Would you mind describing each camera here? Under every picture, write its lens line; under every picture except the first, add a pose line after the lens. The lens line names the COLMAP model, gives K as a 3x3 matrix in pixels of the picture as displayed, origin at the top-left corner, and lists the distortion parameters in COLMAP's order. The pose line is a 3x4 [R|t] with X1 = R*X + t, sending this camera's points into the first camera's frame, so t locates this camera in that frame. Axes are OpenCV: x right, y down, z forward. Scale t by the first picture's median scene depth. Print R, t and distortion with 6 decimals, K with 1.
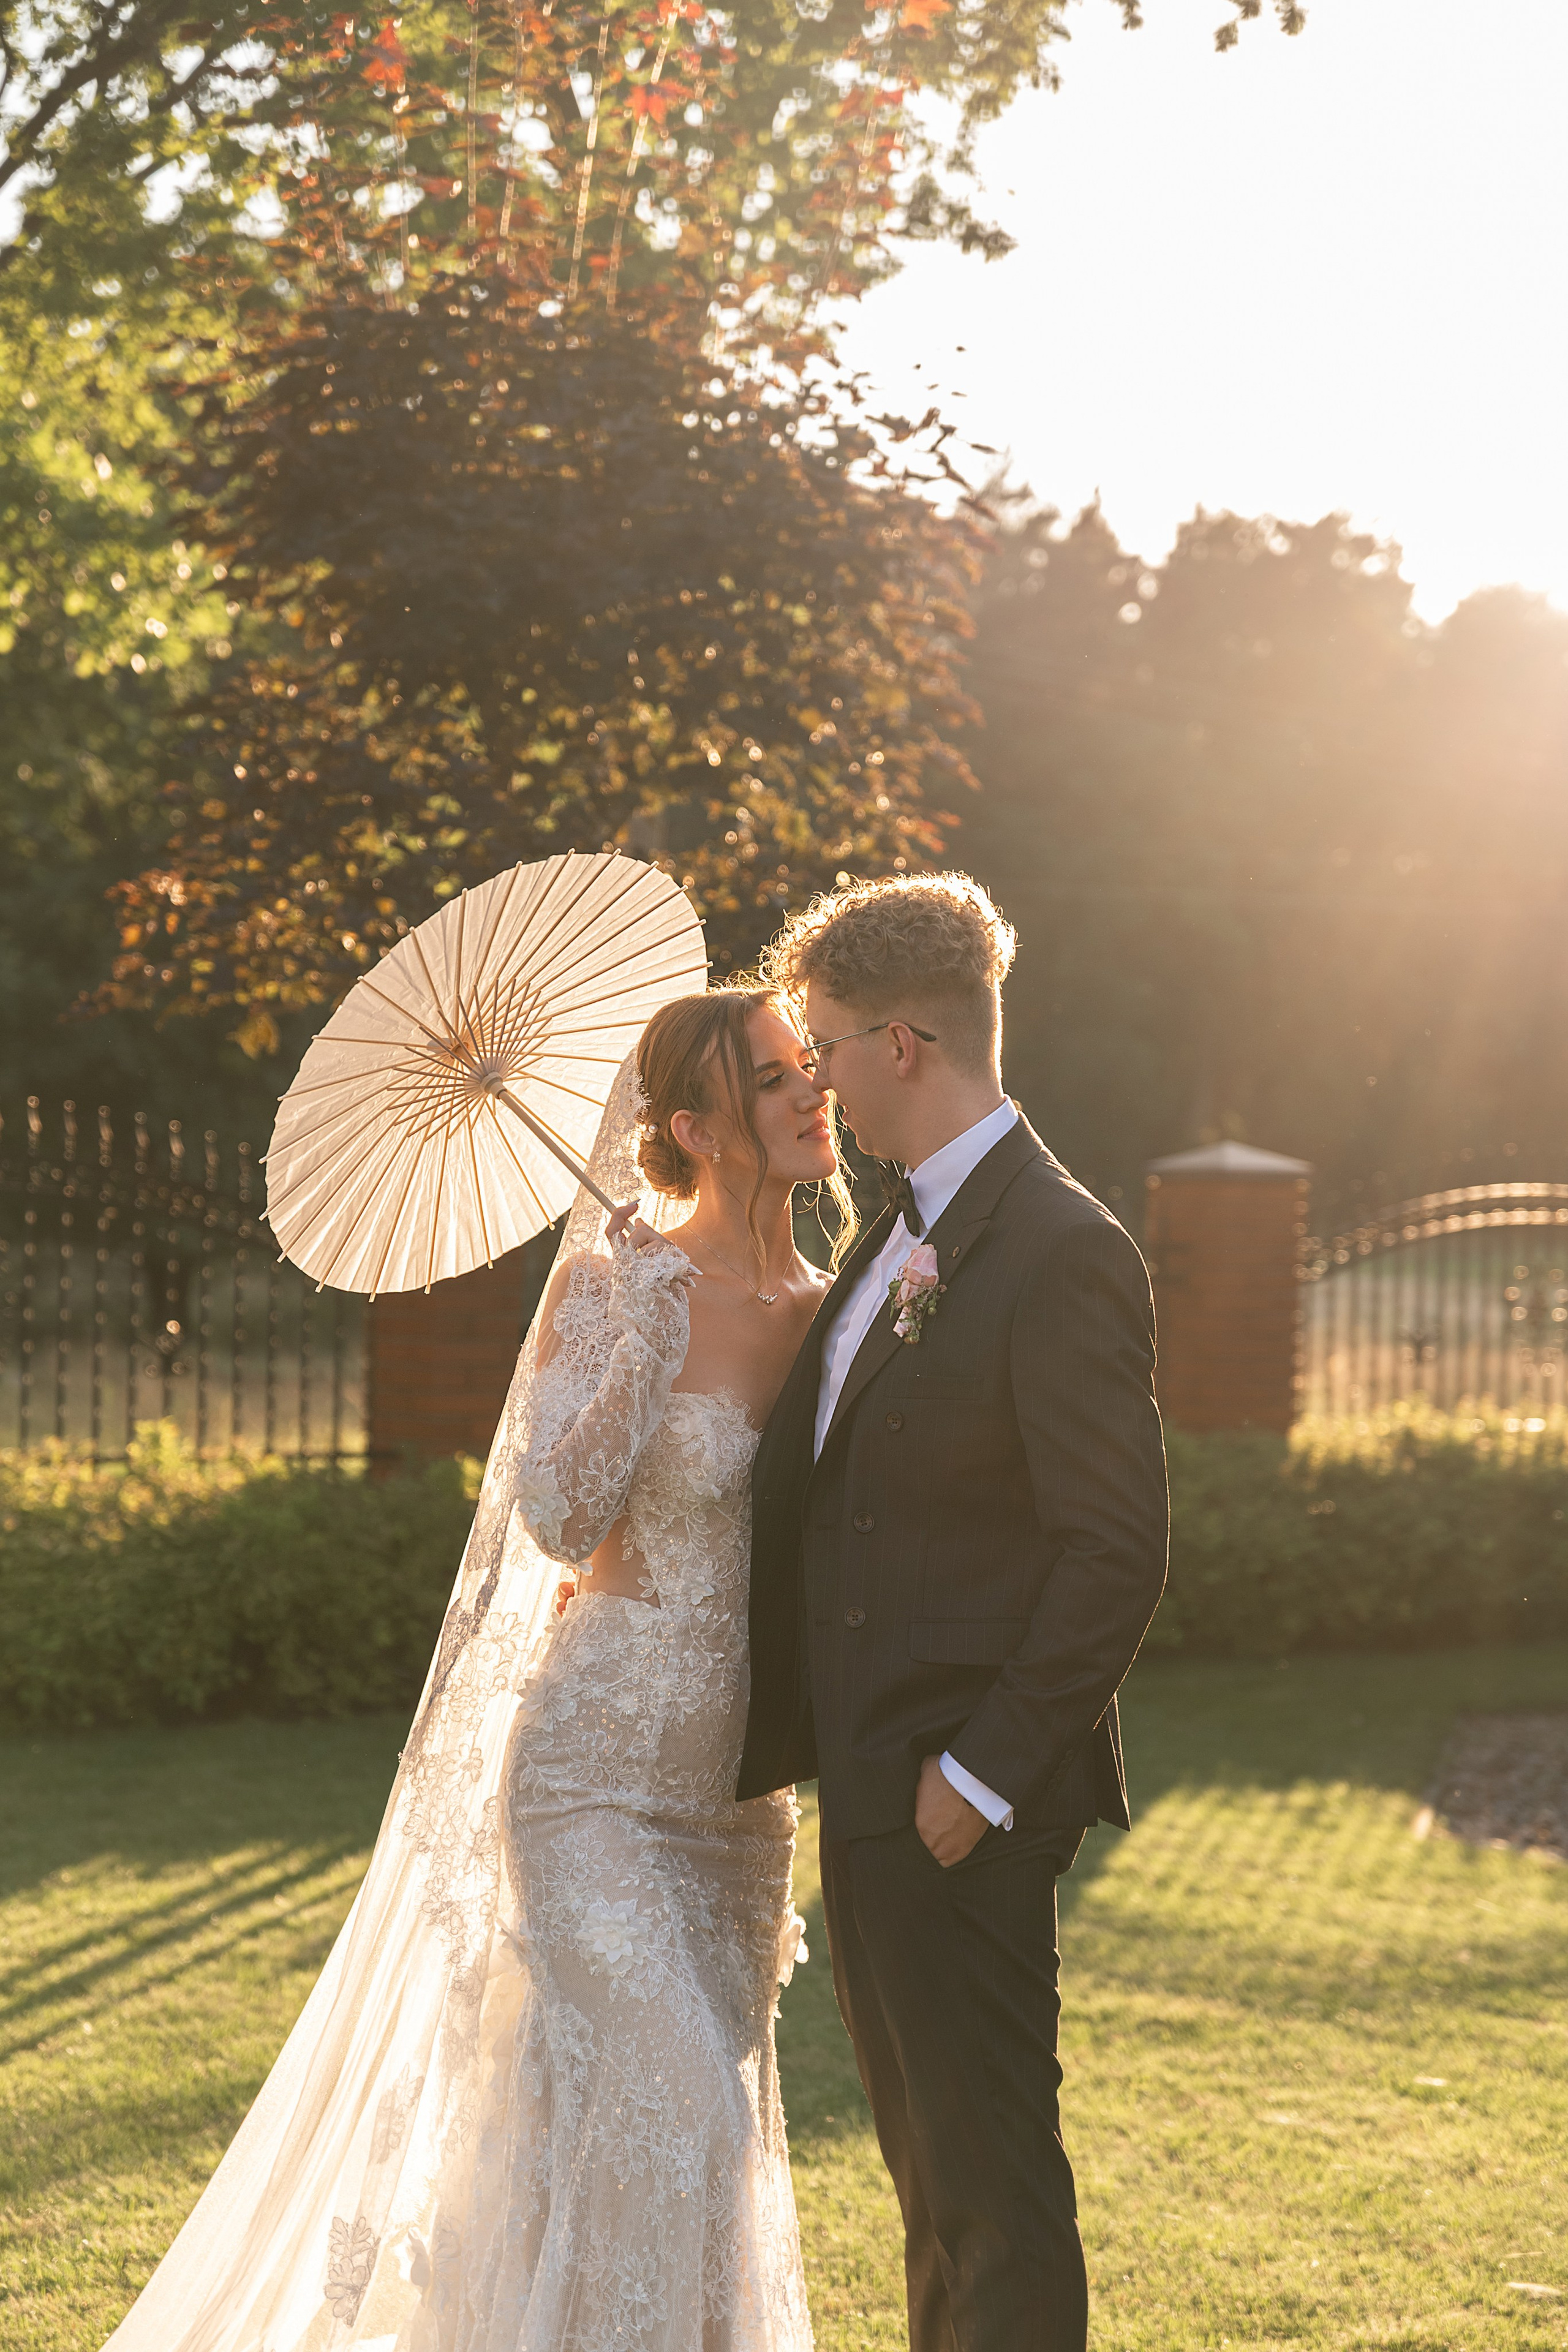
lens RADIAL K [[4796.6, 0, 781.6], [0, 4796.6, 1181.0], [0, 0, 1]] dist [0.051568, 0.000000]
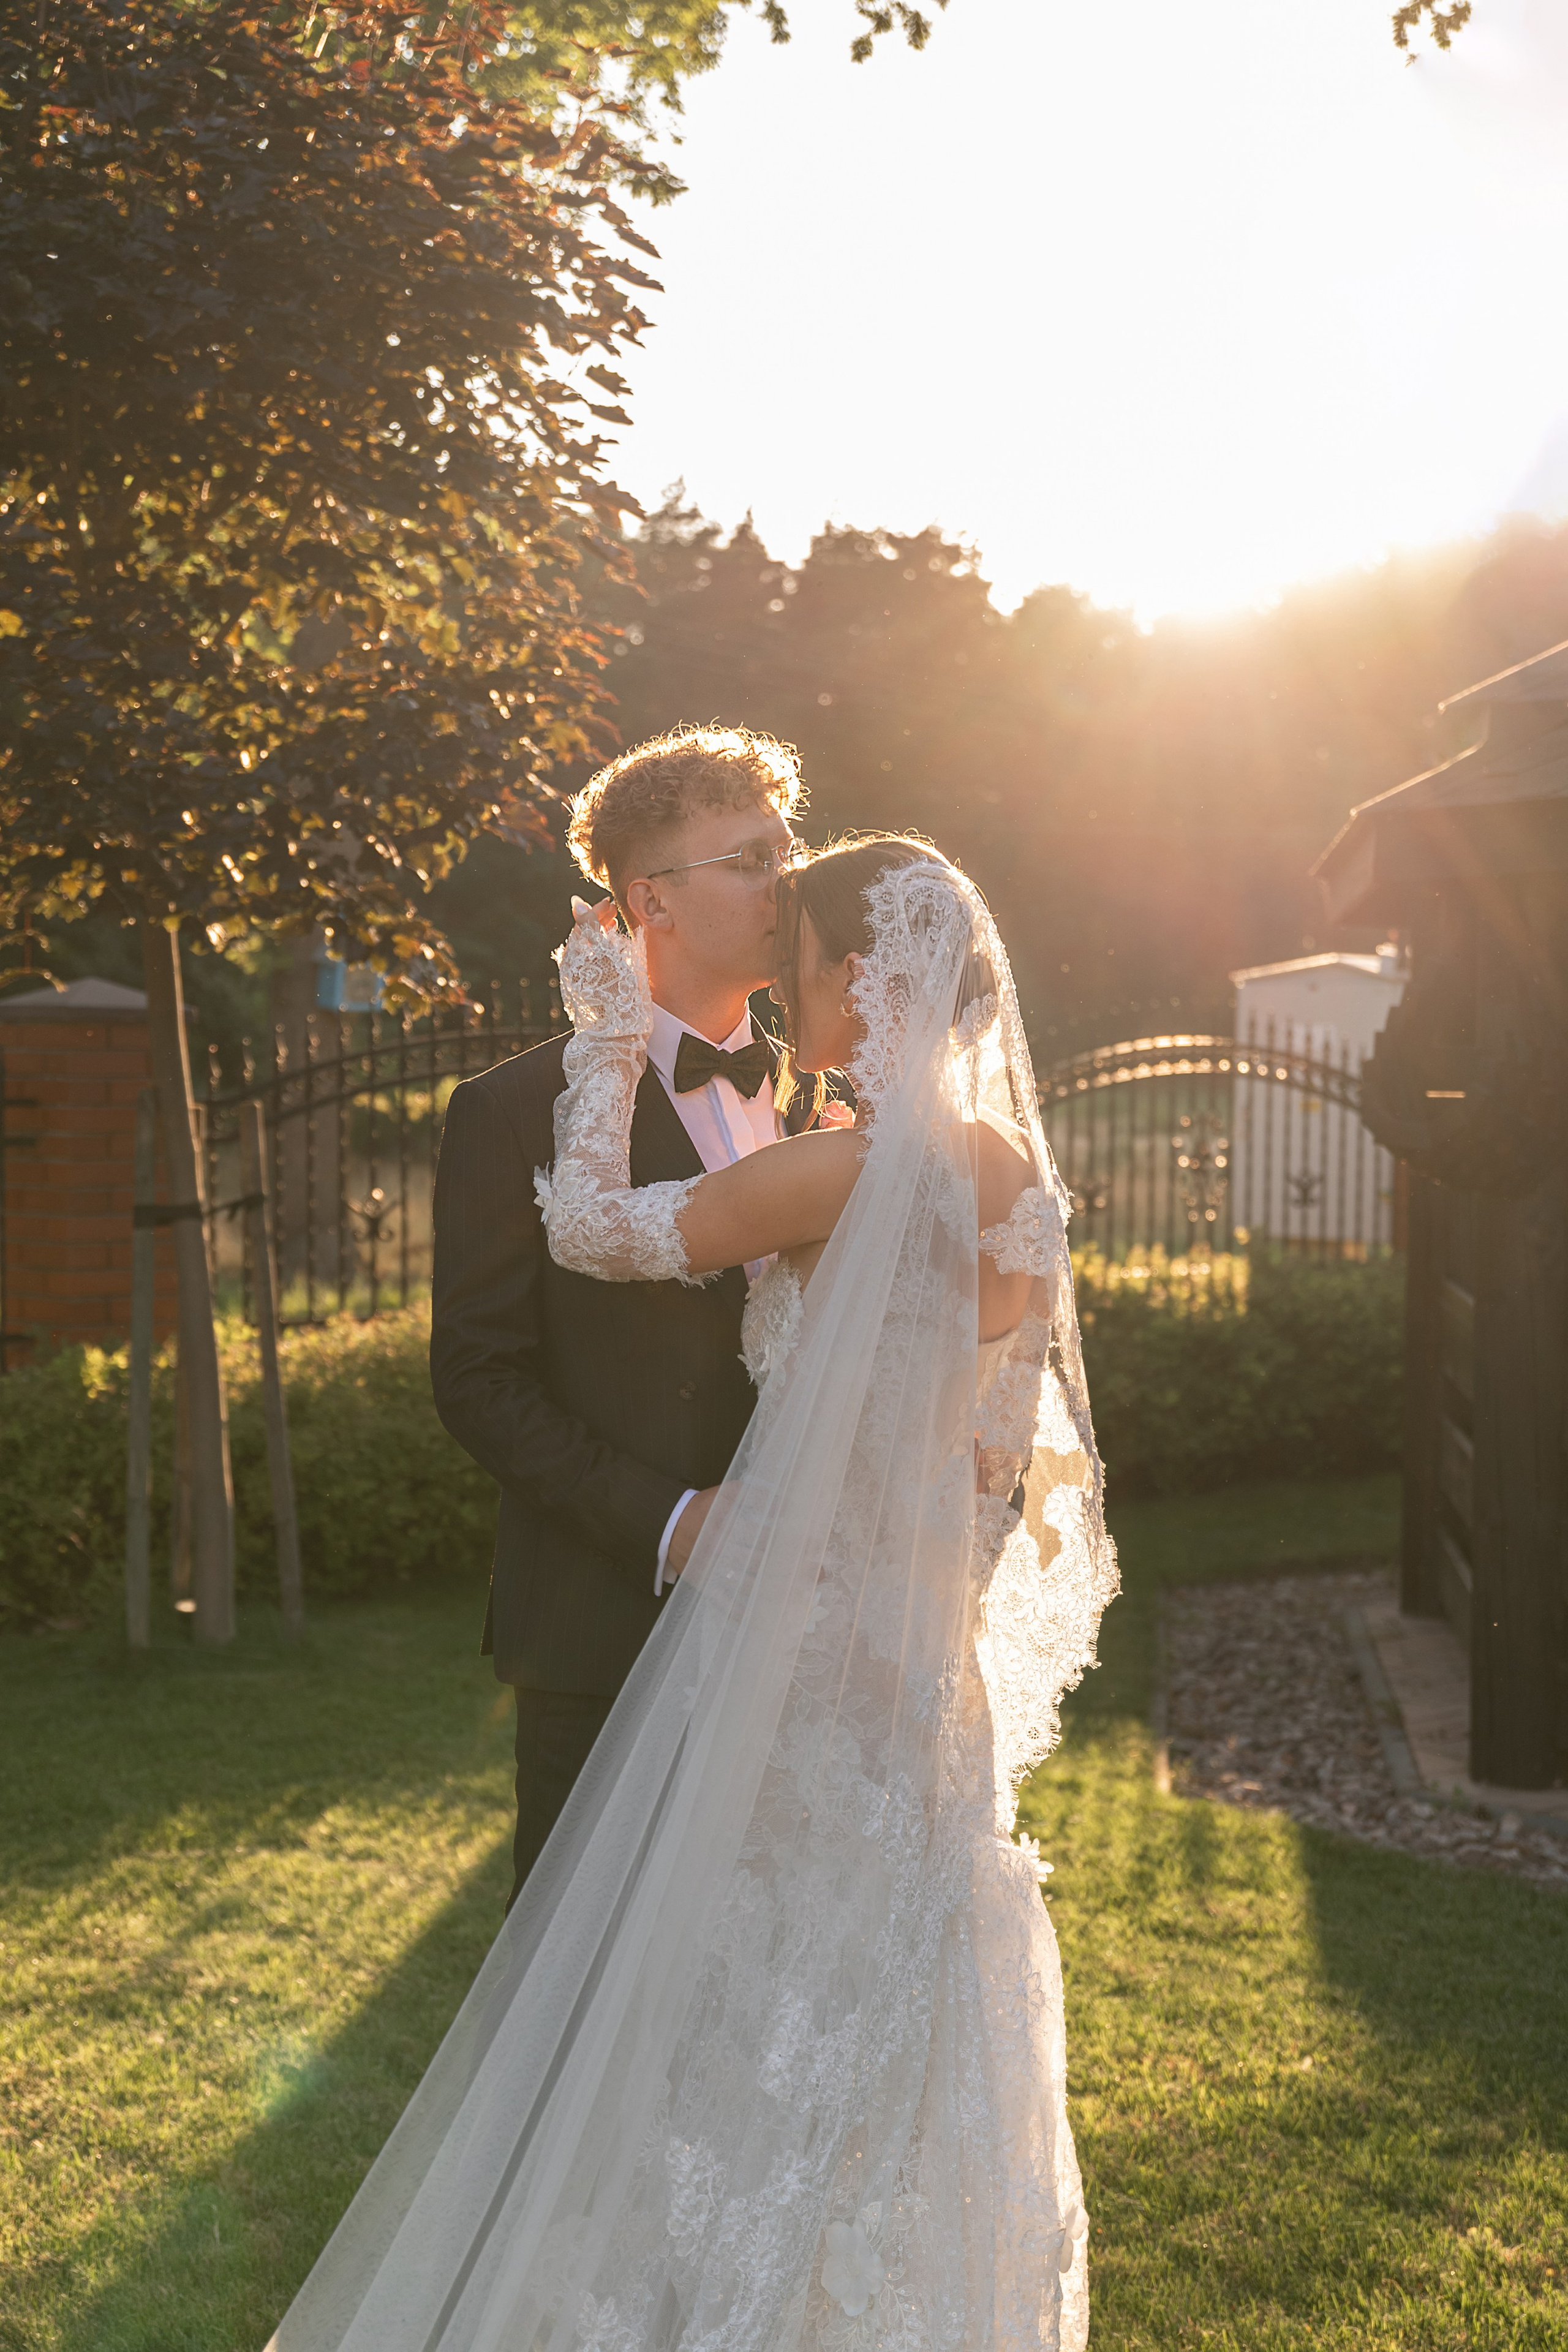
lens RADIAL K [[3646.1, 0, 782.2], [0, 3646.1, 1174.6], [0, 0, 1]] dist [0.111290, 0.000000]
pose [[0.997280, -0.013500, 0.072459, 0.007392], [0.010866, 0.999270, 0.036617, 0.000580], [-0.072901, -0.035730, 0.996699, 0.150516]]
